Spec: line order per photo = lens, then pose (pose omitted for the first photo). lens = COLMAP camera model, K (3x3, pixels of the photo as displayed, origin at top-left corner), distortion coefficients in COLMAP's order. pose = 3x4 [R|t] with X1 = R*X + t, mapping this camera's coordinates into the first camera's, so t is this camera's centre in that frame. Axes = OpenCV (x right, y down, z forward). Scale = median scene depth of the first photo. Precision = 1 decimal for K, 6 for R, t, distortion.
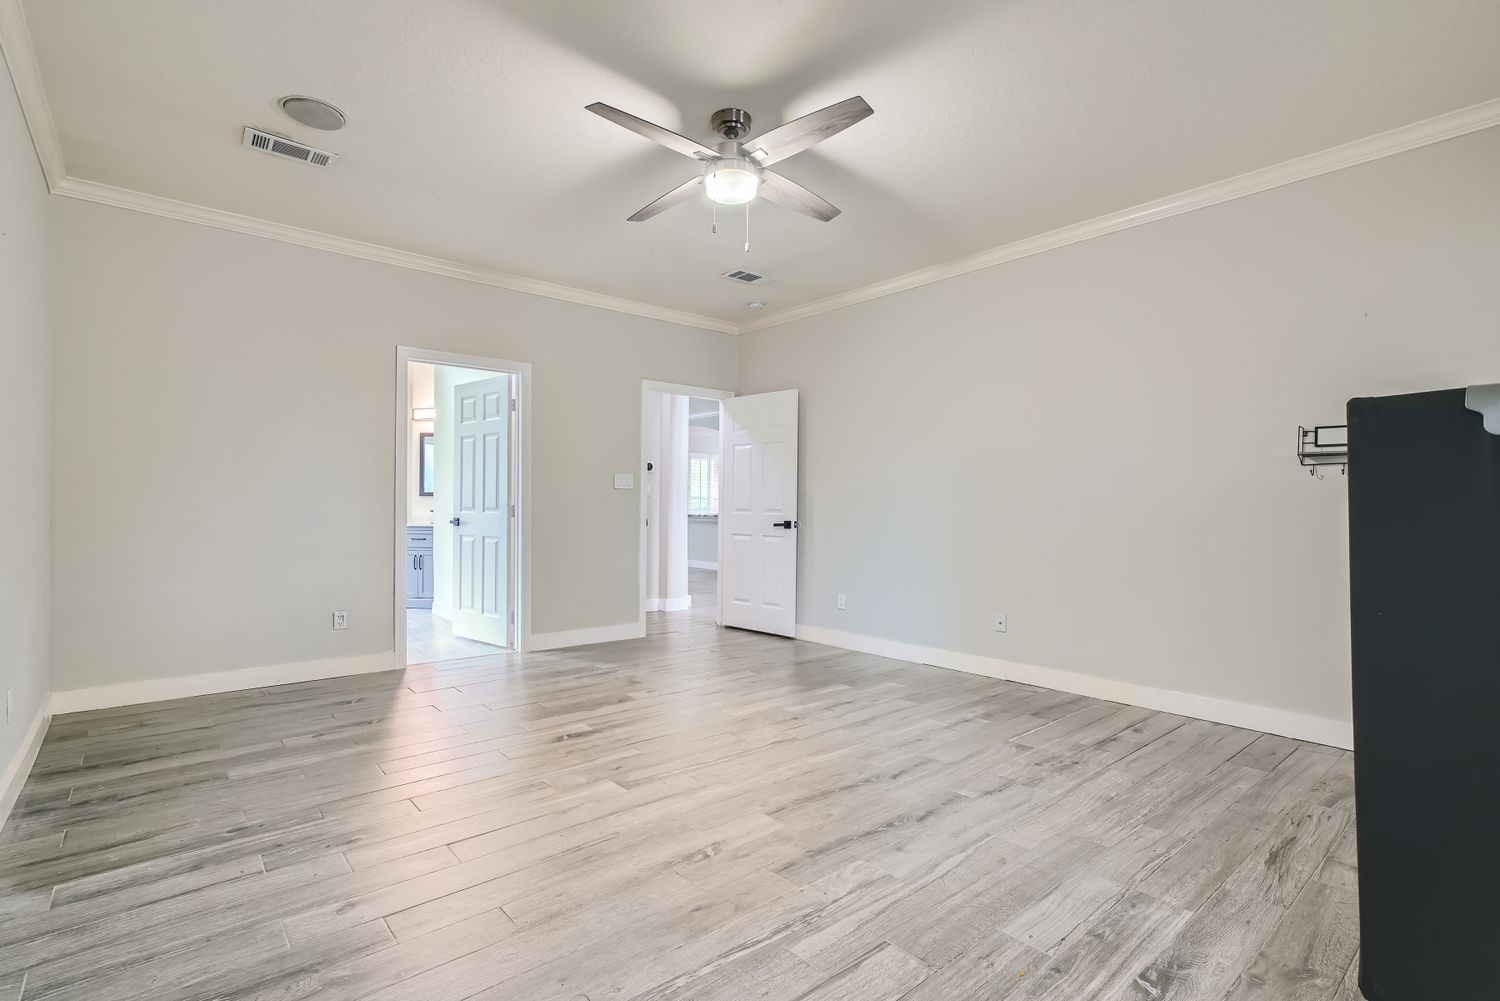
lens RADIAL K [[701.7, 0, 752.5], [0, 701.7, 505.4], [0, 0, 1]] dist [-0.000347, 0.000176]
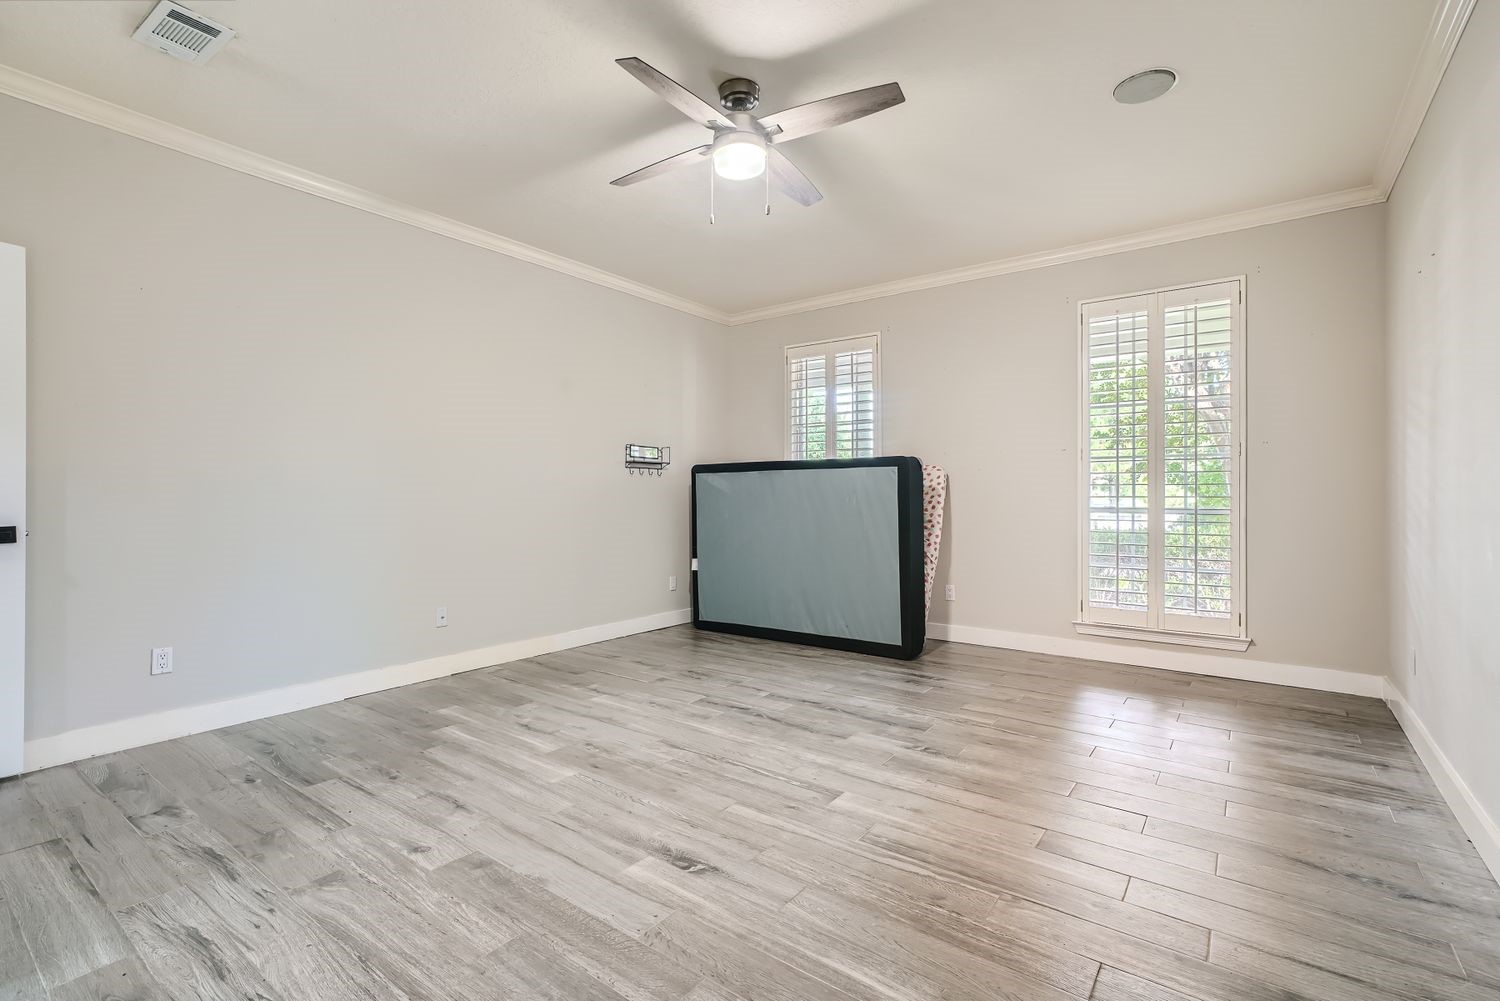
lens RADIAL K [[701.7, 0, 746.5], [0, 701.7, 494.0], [0, 0, 1]] dist [-0.000347, 0.000176]
pose [[-0.225267, -0.002250, 0.974295, -0.921207], [-0.006436, 0.999979, 0.000821, -0.001611], [-0.974276, -0.006085, -0.225276, 1.148014]]
